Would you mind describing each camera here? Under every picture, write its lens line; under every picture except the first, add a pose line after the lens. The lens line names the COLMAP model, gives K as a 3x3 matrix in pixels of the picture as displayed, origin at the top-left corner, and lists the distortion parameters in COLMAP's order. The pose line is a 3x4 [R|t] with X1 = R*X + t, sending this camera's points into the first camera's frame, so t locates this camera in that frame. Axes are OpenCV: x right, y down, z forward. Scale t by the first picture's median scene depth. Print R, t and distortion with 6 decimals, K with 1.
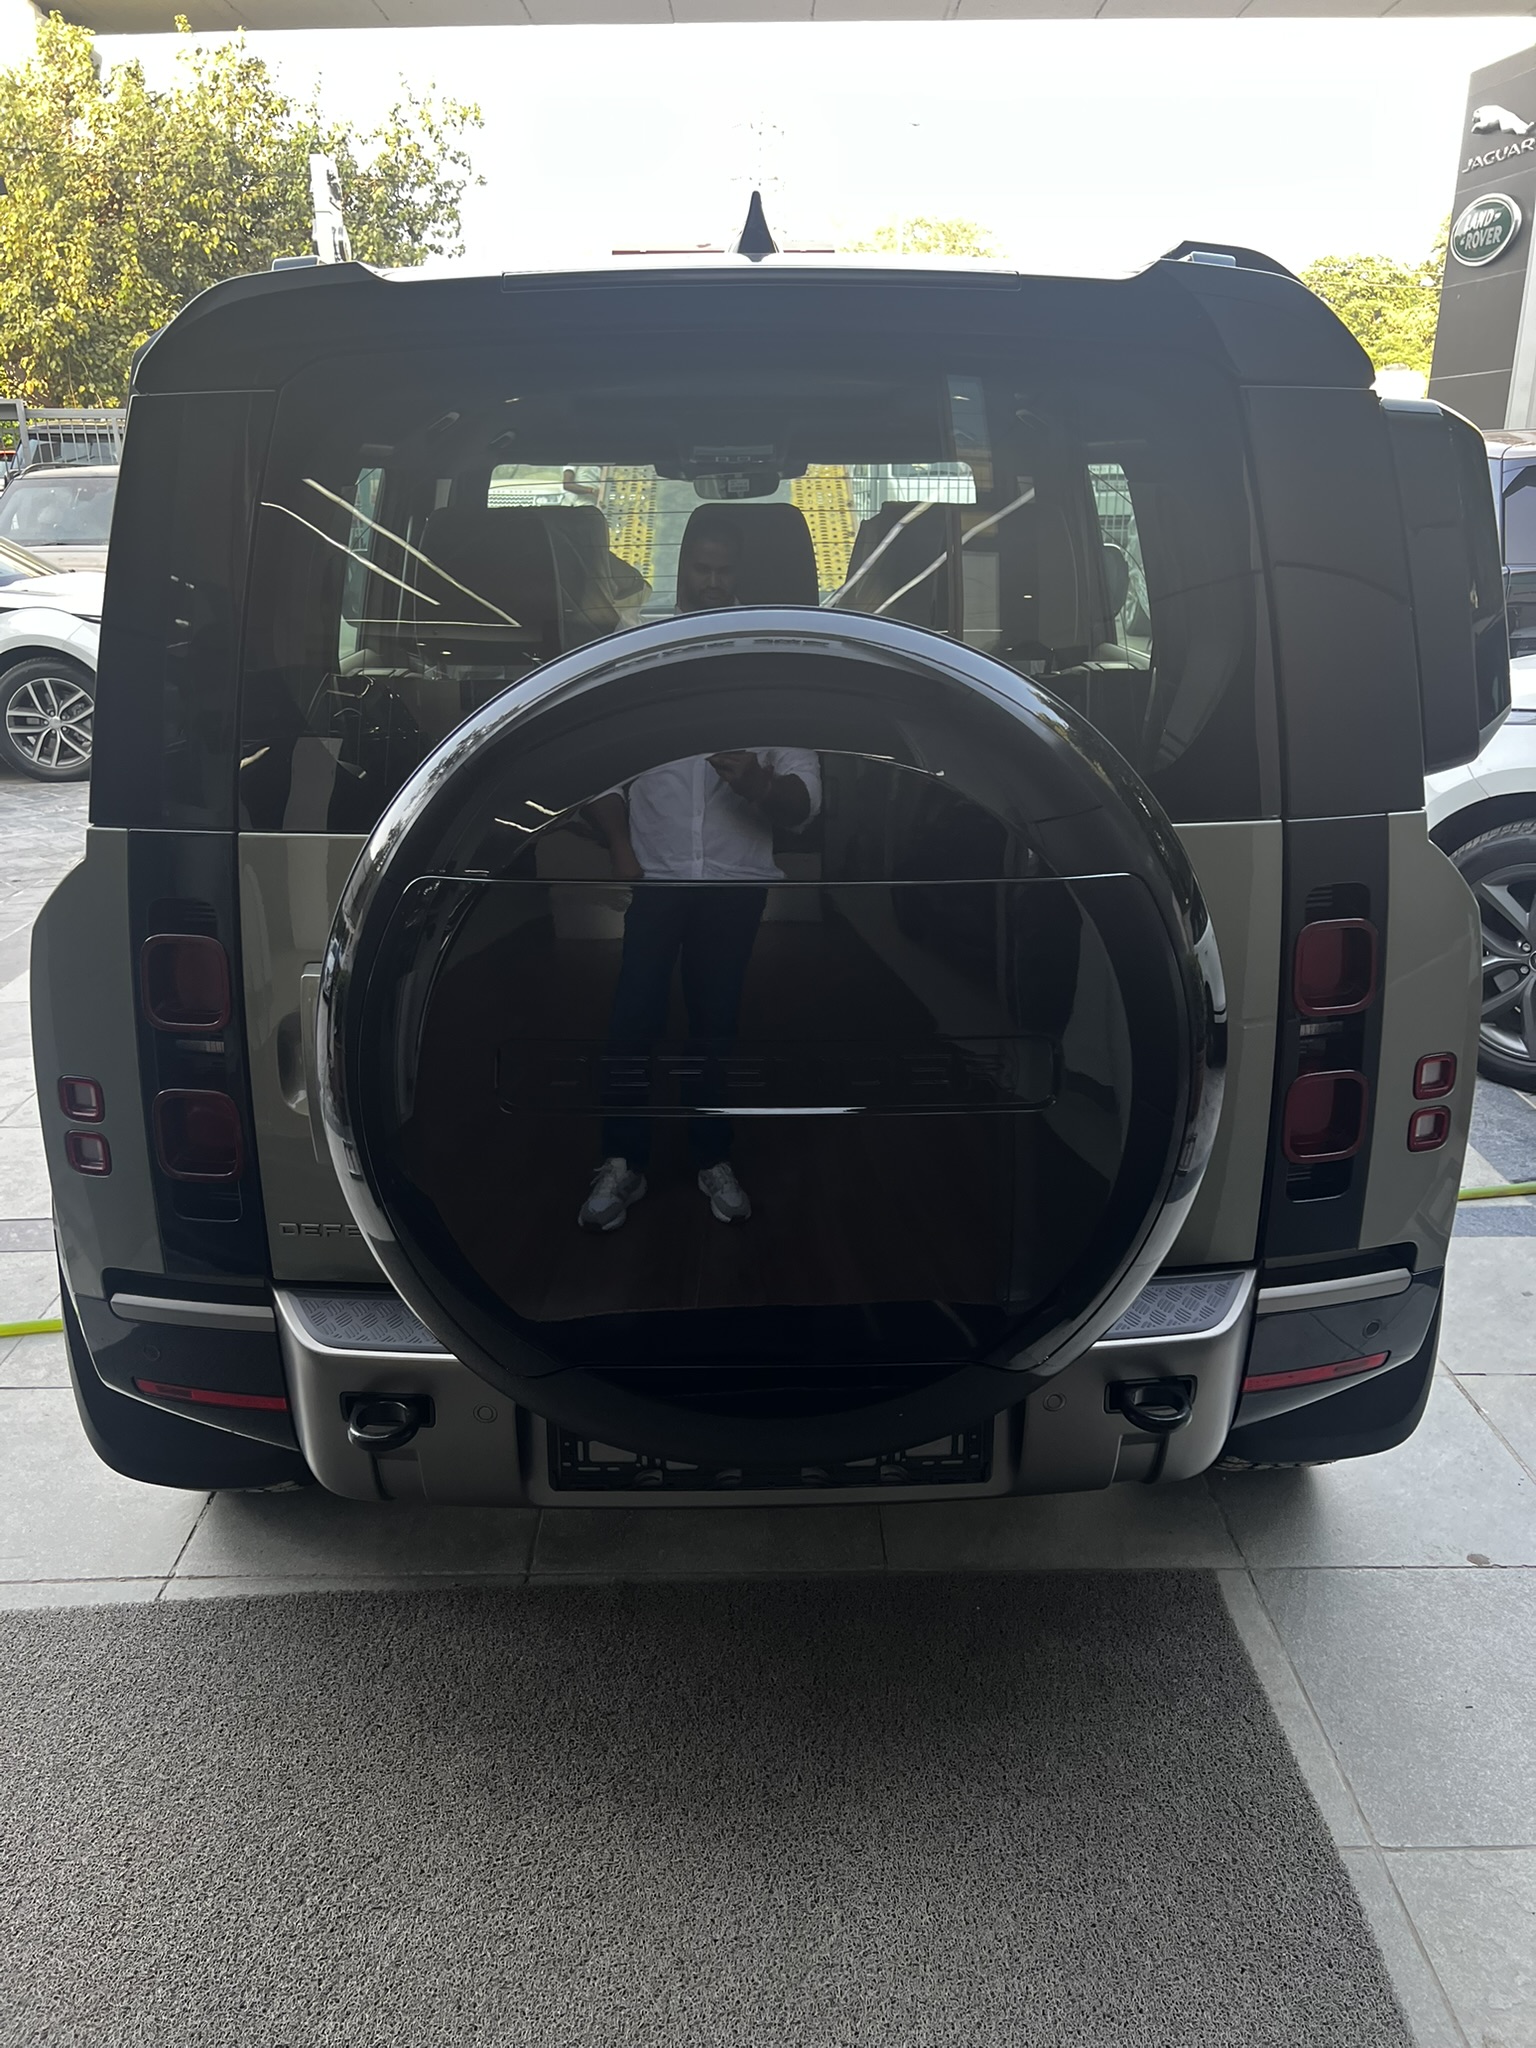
lens RADIAL K [[1552.6, 0, 768.2], [0, 1552.6, 1024.6], [0, 0, 1]] dist [0.009177, -0.000156]
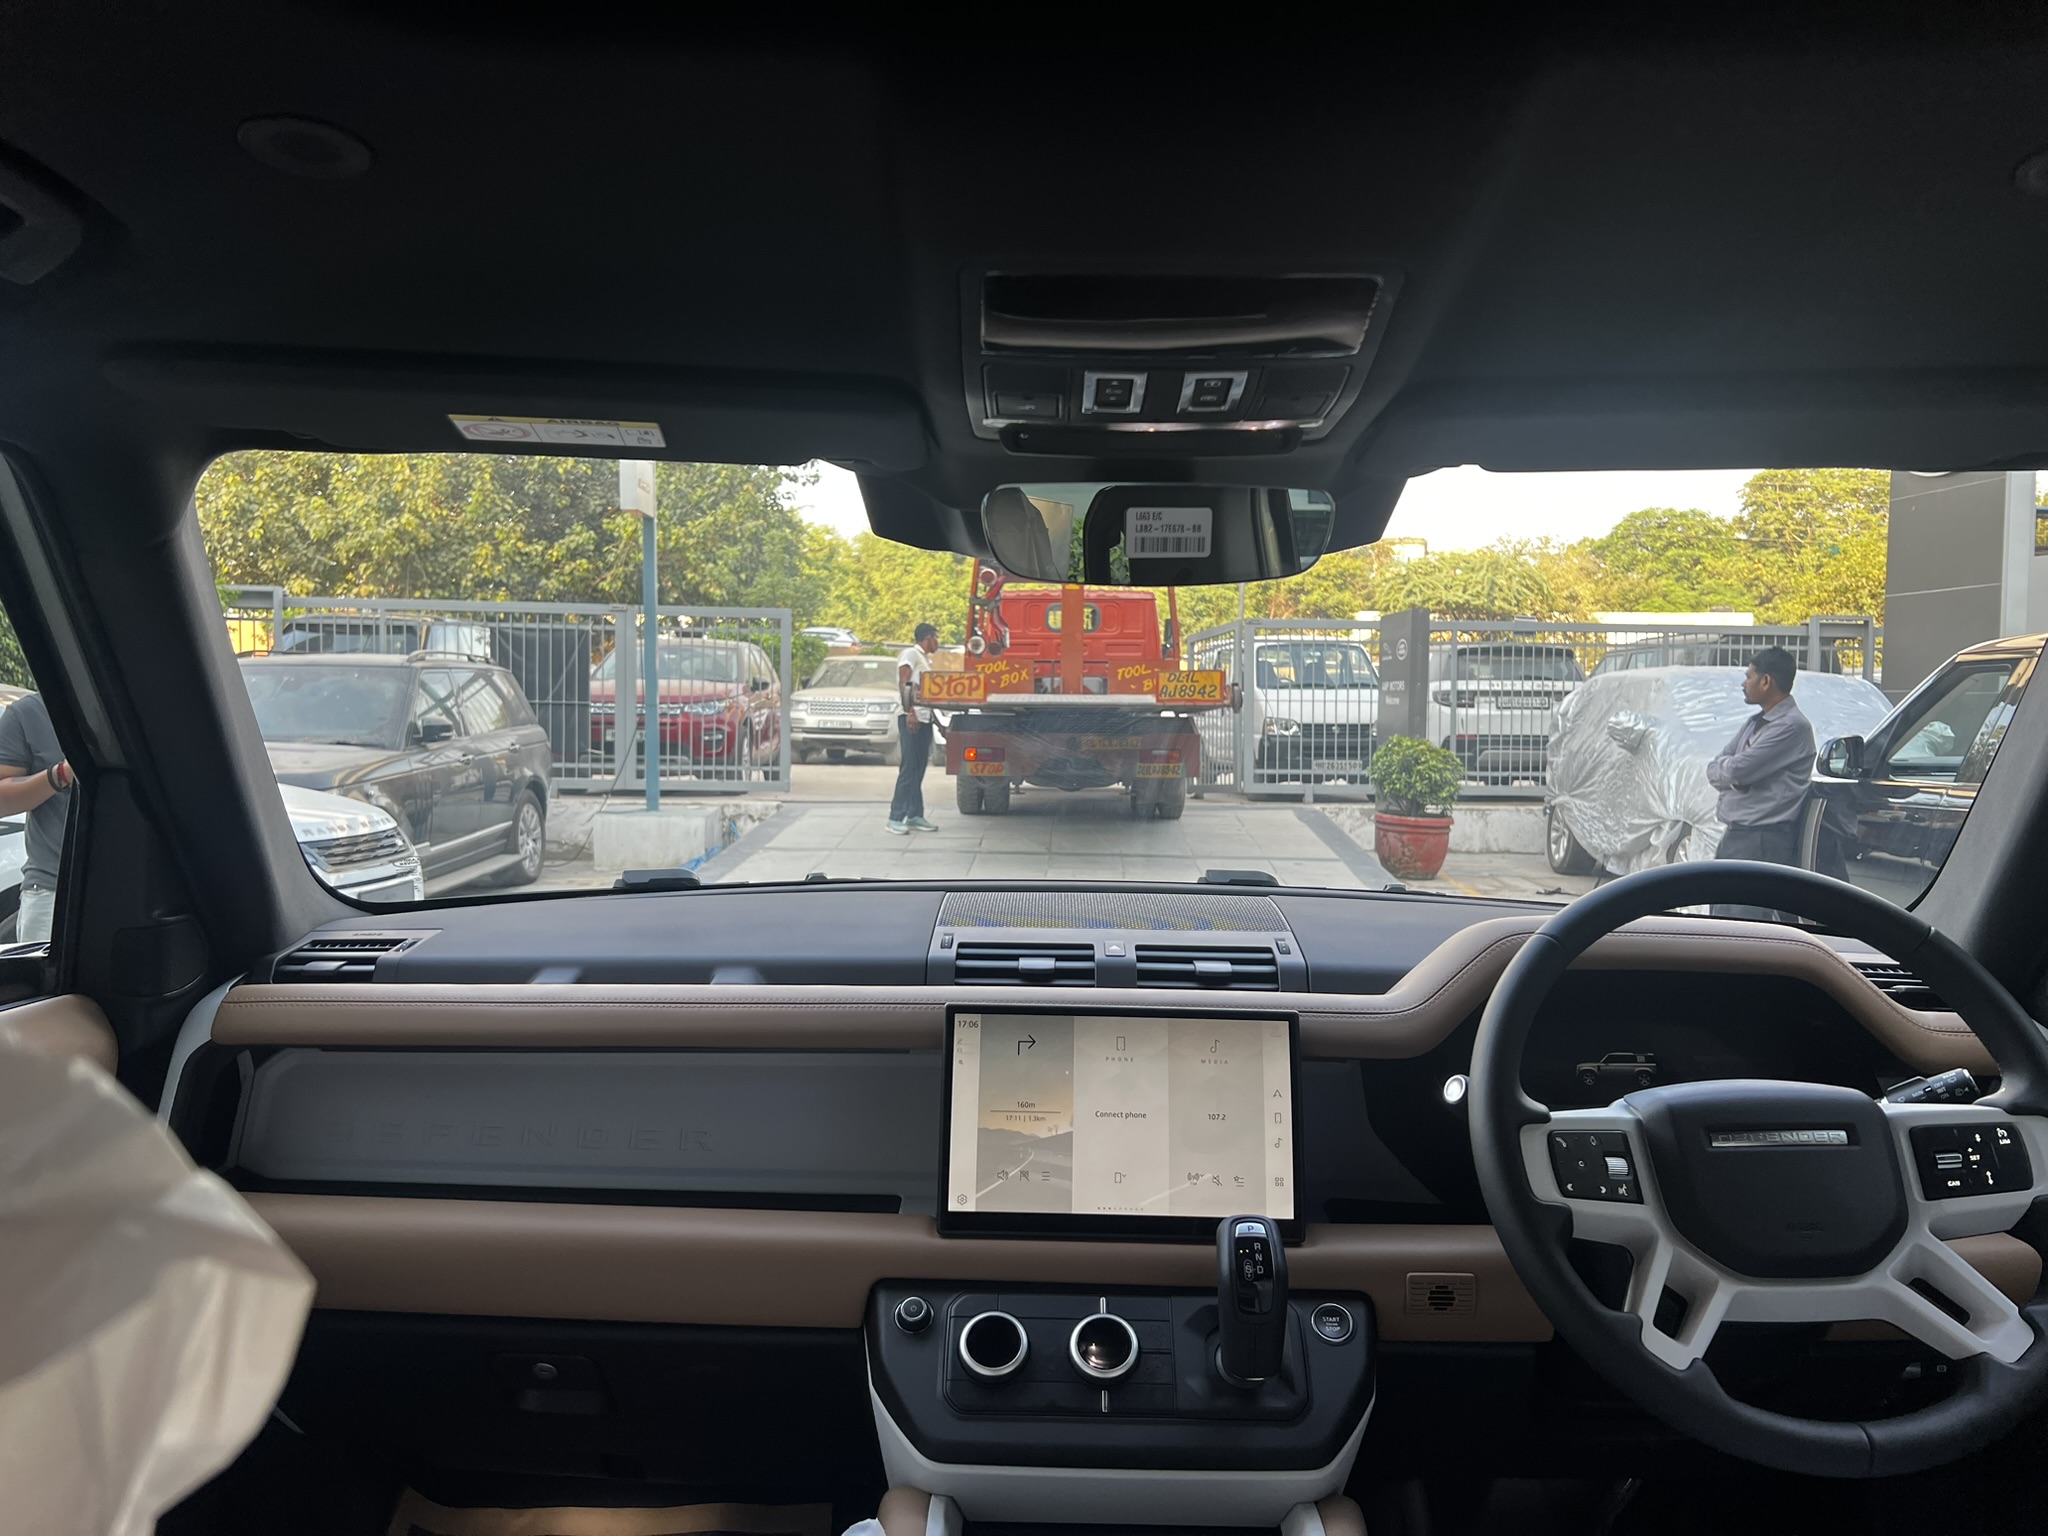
lens RADIAL K [[1552.6, 0, 1025.2], [0, 1552.6, 770.3], [0, 0, 1]] dist [0.009177, -0.000156]
pose [[0.998380, 0.022201, -0.052392, -0.001483], [-0.036335, 0.957320, -0.286737, -0.032167], [0.043790, 0.288176, 0.956576, 0.104970]]
